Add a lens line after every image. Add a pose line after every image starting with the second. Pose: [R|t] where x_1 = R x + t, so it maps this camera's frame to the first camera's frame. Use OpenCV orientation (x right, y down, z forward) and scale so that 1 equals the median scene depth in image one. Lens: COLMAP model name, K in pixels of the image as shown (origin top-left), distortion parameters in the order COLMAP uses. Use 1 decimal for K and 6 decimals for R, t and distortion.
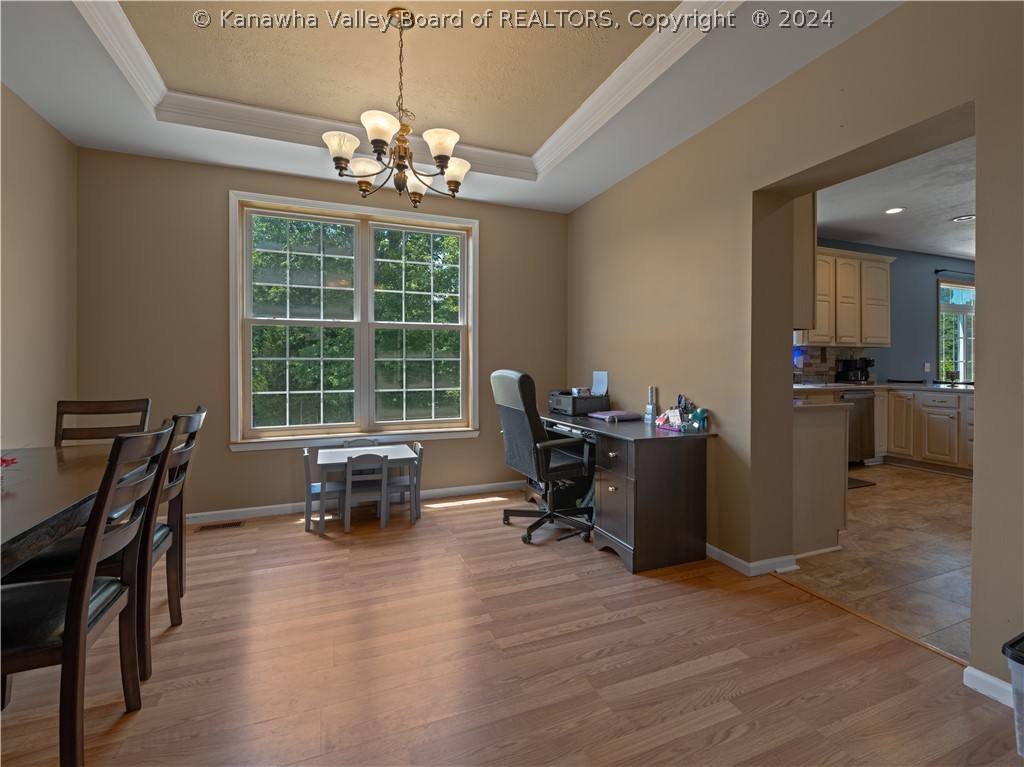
lens RADIAL K [[456.0, 0, 507.7], [0, 456.0, 363.6], [0, 0, 1]] dist [-0.004786, -0.000570]
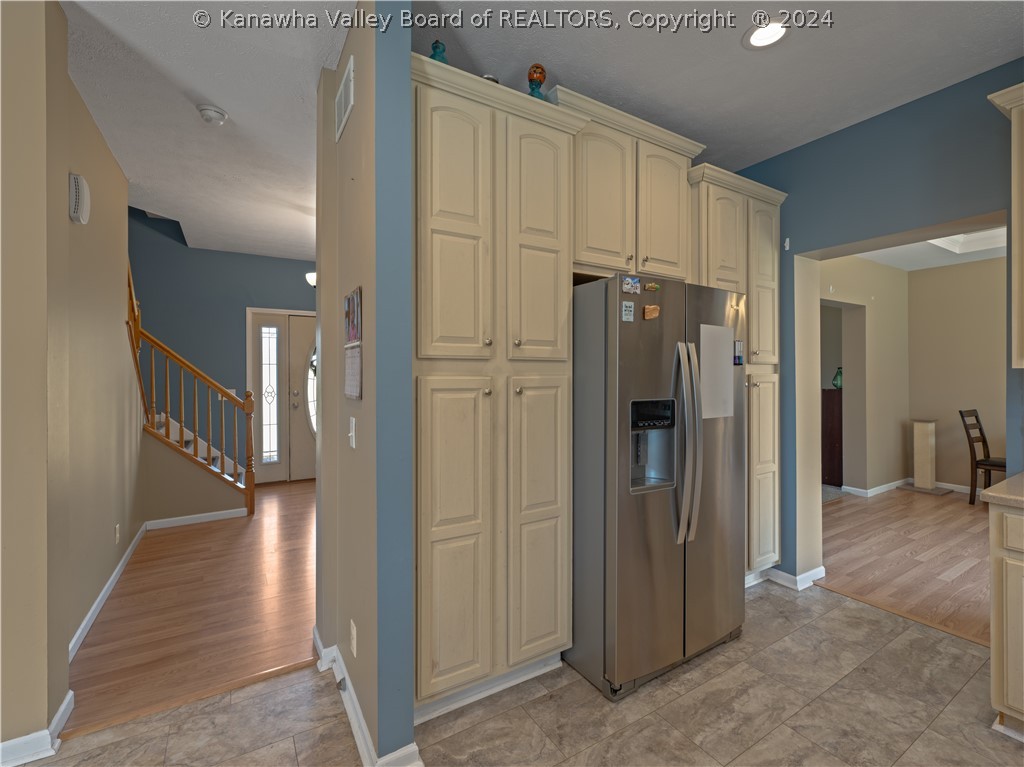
lens RADIAL K [[456.0, 0, 513.1], [0, 456.0, 377.6], [0, 0, 1]] dist [-0.004786, -0.000570]
pose [[-0.984718, 0.005405, -0.174070, 2.113659], [0.004303, 0.999968, 0.006707, -0.092650], [0.174101, 0.005856, -0.984710, 2.130988]]
